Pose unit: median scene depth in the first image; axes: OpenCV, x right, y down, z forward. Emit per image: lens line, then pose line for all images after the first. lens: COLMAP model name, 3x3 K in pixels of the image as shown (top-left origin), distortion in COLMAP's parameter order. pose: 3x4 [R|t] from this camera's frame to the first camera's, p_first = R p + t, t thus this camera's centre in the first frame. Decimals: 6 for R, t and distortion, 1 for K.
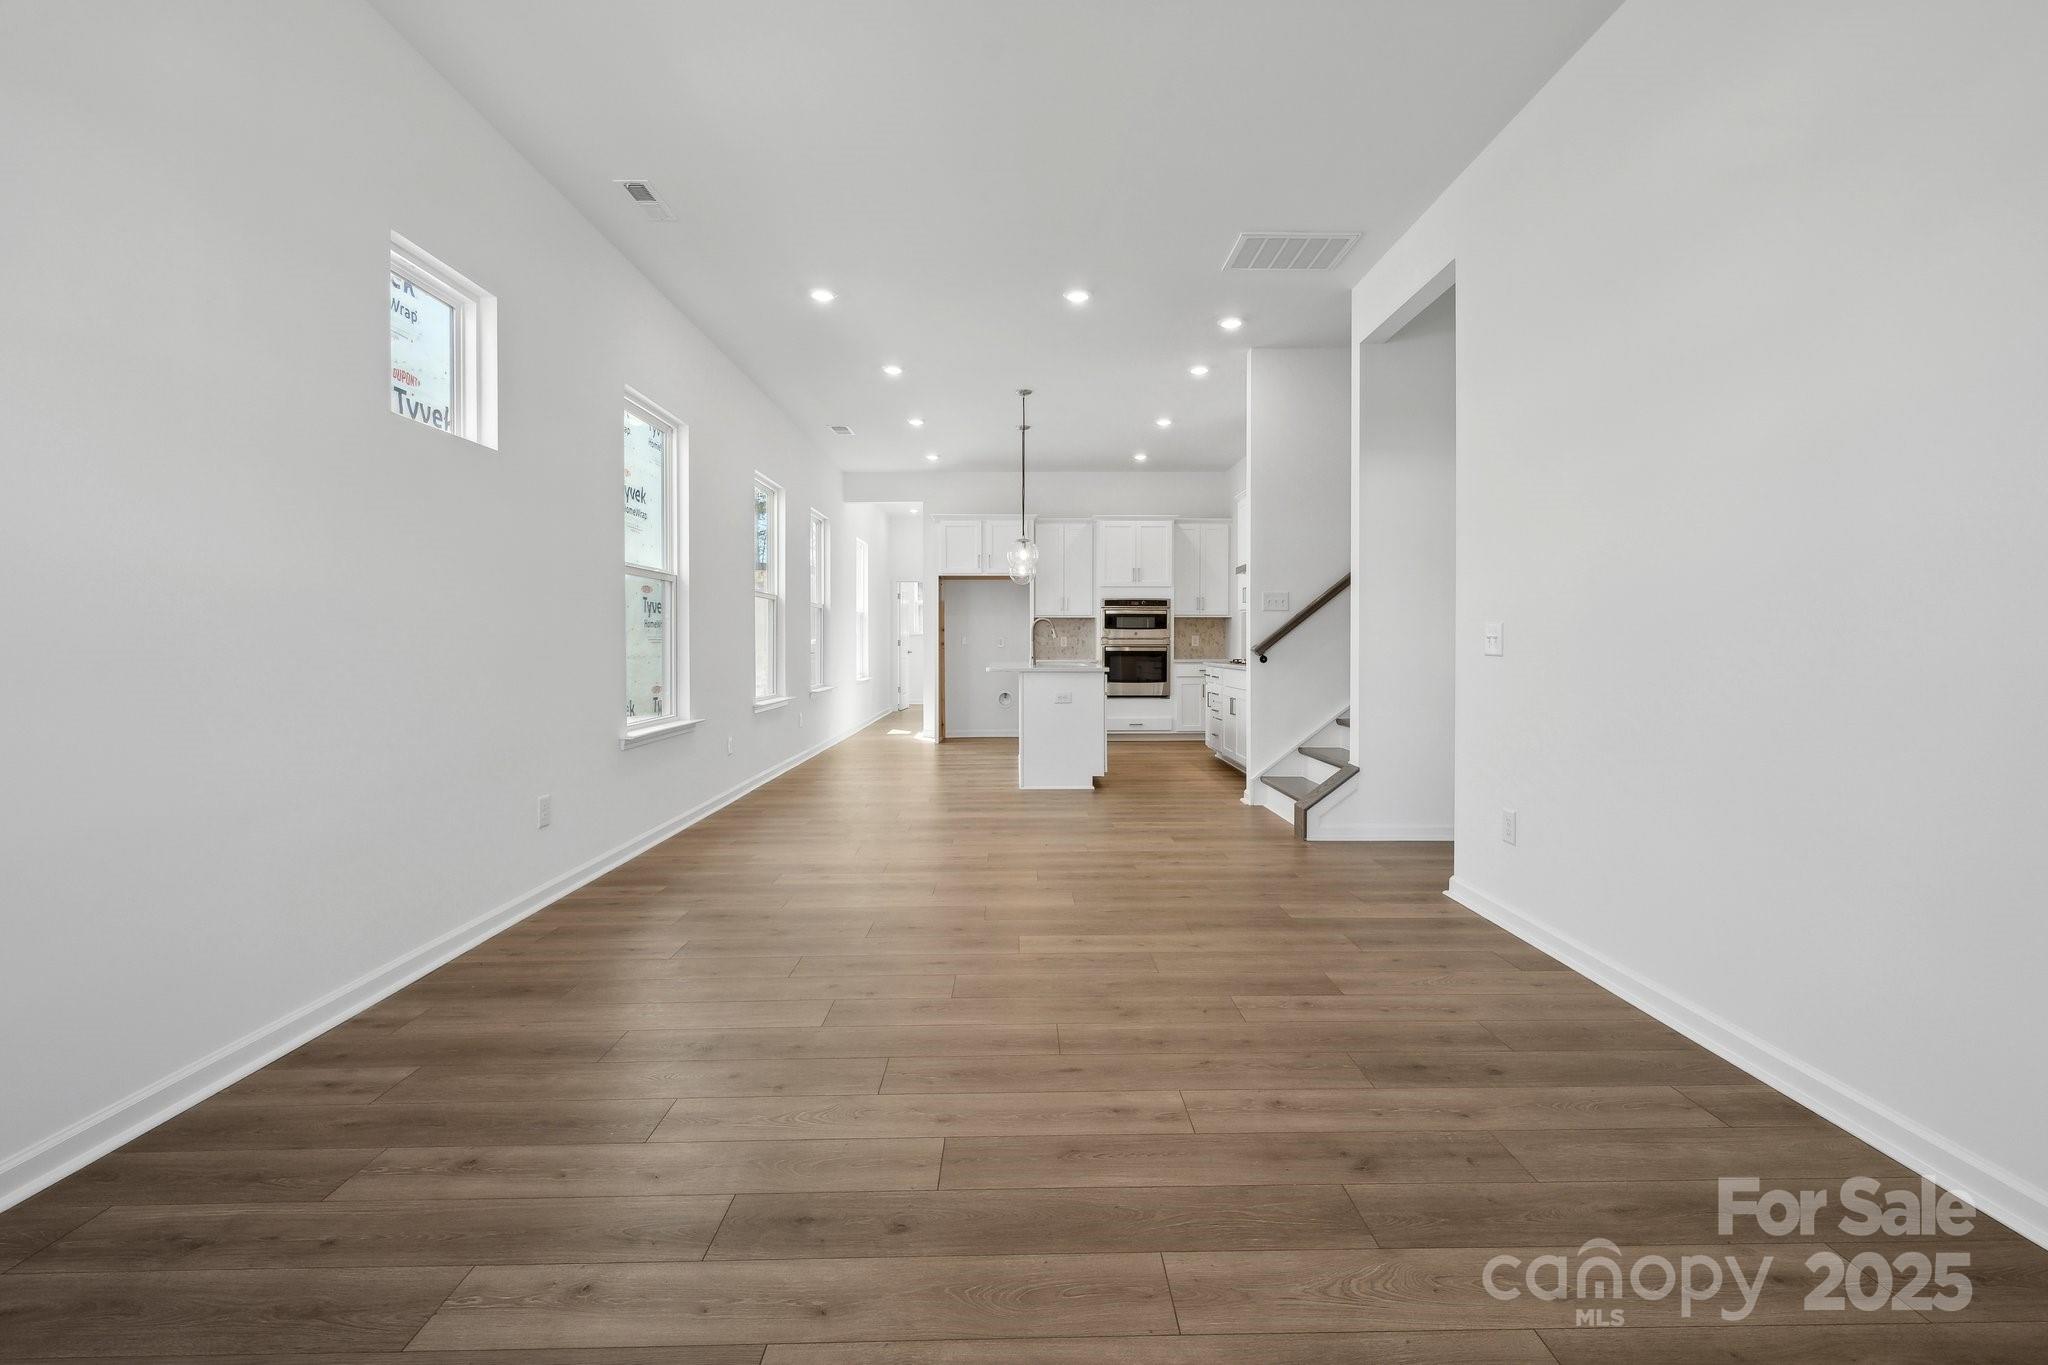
lens RADIAL K [[904.5, 0, 1028.5], [0, 904.5, 652.9], [0, 0, 1]] dist [0.000116, 0.000024]
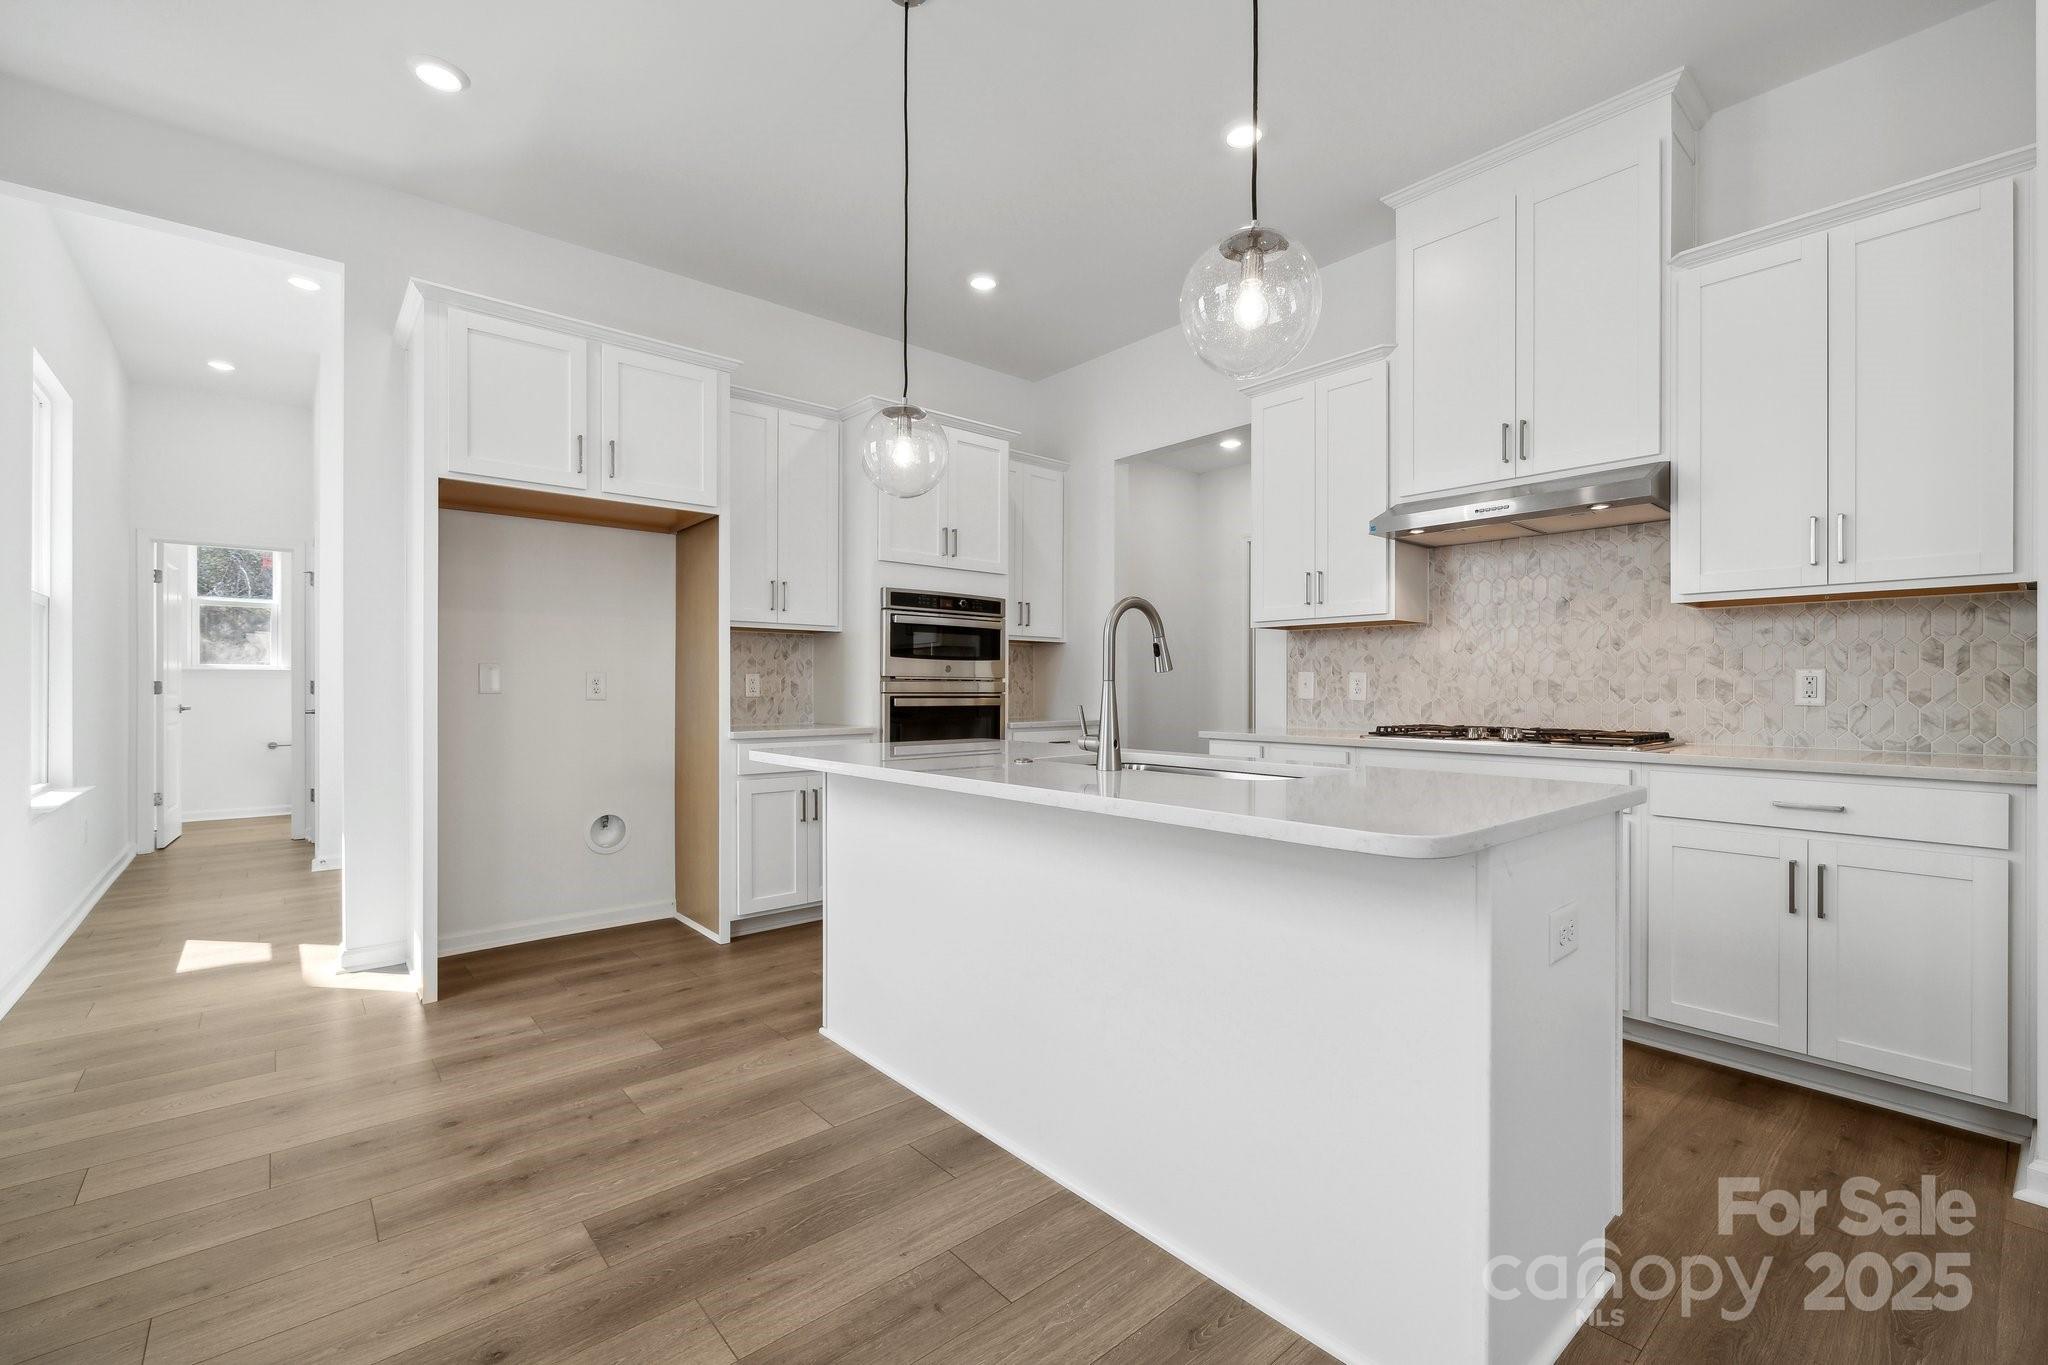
lens RADIAL K [[875.6, 0, 1033.3], [0, 875.6, 687.8], [0, 0, 1]] dist [-0.001256, -0.000033]
pose [[0.762749, 0.003795, 0.646683, -0.163733], [0.004511, 0.999927, -0.011189, -0.007440], [-0.646679, 0.011452, 0.762677, 0.739907]]
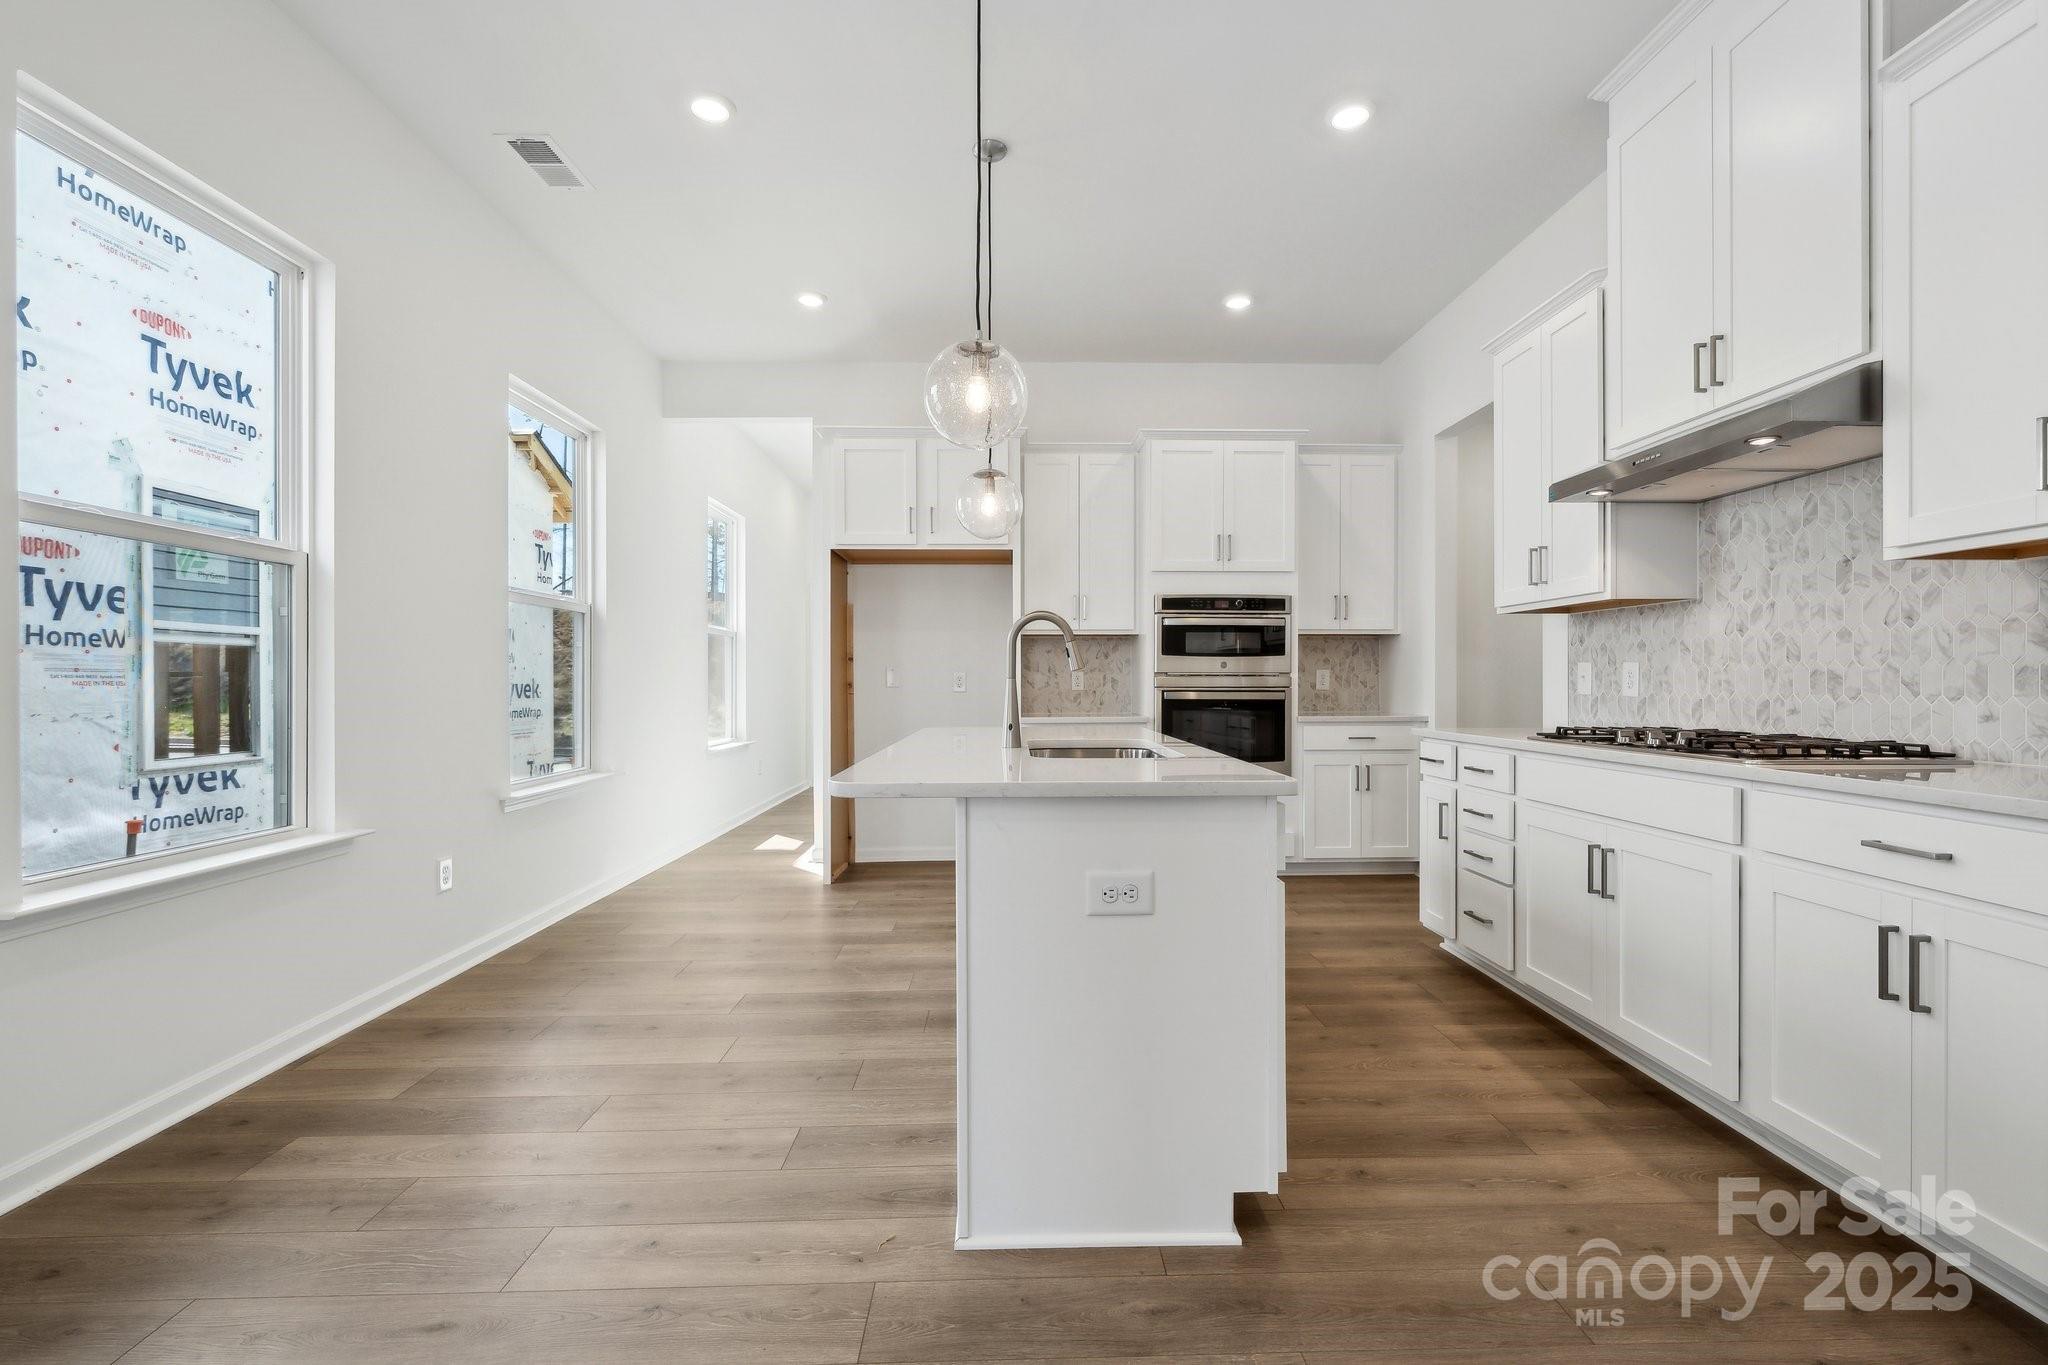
lens RADIAL K [[890.6, 0, 1031.4], [0, 890.6, 684.1], [0, 0, 1]] dist [-0.001284, 0.000202]
pose [[0.999933, 0.000721, 0.011571, 0.007490], [-0.000601, 0.999946, -0.010402, -0.006395], [-0.011577, 0.010394, 0.999879, 0.596986]]
